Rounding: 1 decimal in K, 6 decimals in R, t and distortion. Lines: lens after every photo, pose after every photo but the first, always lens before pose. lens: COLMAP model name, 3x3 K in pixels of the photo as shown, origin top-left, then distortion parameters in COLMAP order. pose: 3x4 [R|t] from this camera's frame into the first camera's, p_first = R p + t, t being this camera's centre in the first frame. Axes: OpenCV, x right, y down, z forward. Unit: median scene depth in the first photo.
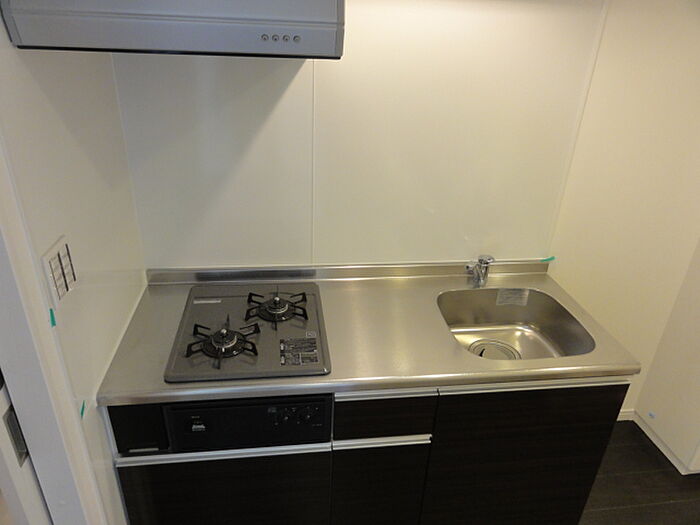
lens RADIAL K [[499.0, 0, 351.2], [0, 499.0, 263.9], [0, 0, 1]] dist [-0.001261, 0.001490]
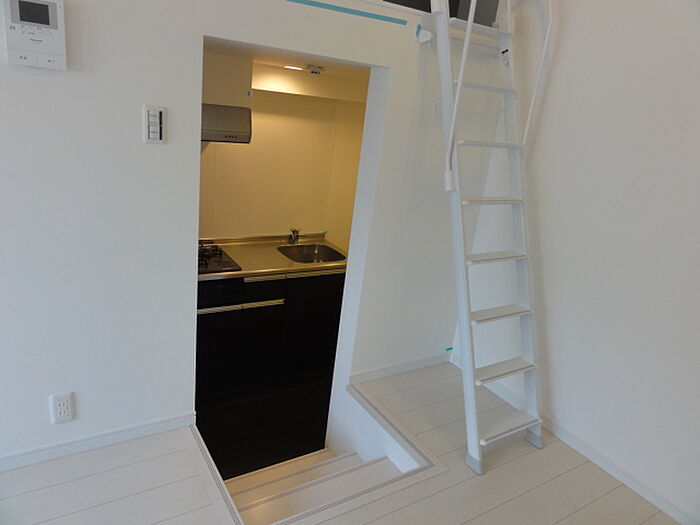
lens RADIAL K [[499.0, 0, 351.2], [0, 499.0, 263.9], [0, 0, 1]] dist [-0.001261, 0.001490]
pose [[0.909444, -0.066883, 0.410413, -0.393971], [0.105349, 0.991839, -0.071810, 0.304474], [-0.402260, 0.108544, 0.909068, -0.989772]]
